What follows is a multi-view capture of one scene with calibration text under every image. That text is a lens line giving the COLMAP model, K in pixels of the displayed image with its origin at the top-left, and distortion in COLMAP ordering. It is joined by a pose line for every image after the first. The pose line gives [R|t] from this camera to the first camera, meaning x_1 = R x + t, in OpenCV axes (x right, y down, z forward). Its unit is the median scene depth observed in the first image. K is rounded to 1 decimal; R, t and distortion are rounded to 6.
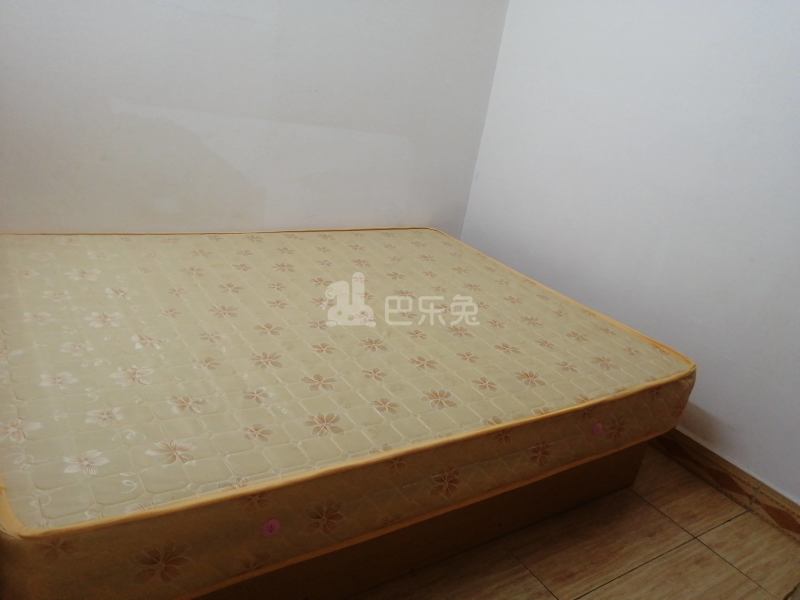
lens RADIAL K [[625.6, 0, 400.0], [0, 625.6, 300.0], [0, 0, 1]] dist [0.002064, 0.016062]
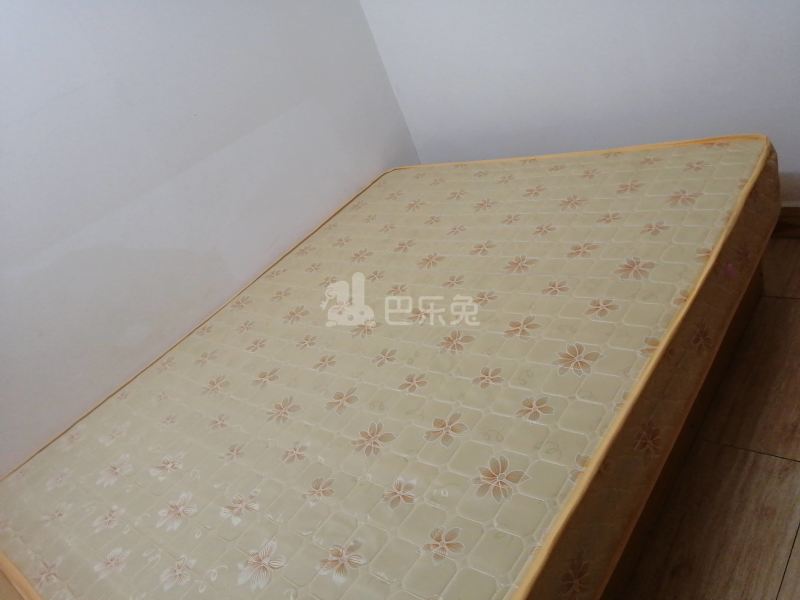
lens RADIAL K [[625.6, 0, 400.0], [0, 625.6, 300.0], [0, 0, 1]] dist [0.002064, 0.016062]
pose [[0.819253, -0.573423, -0.003074, -0.070830], [0.569044, 0.812312, 0.127819, -0.126466], [-0.070798, -0.106466, 0.991793, 0.192420]]
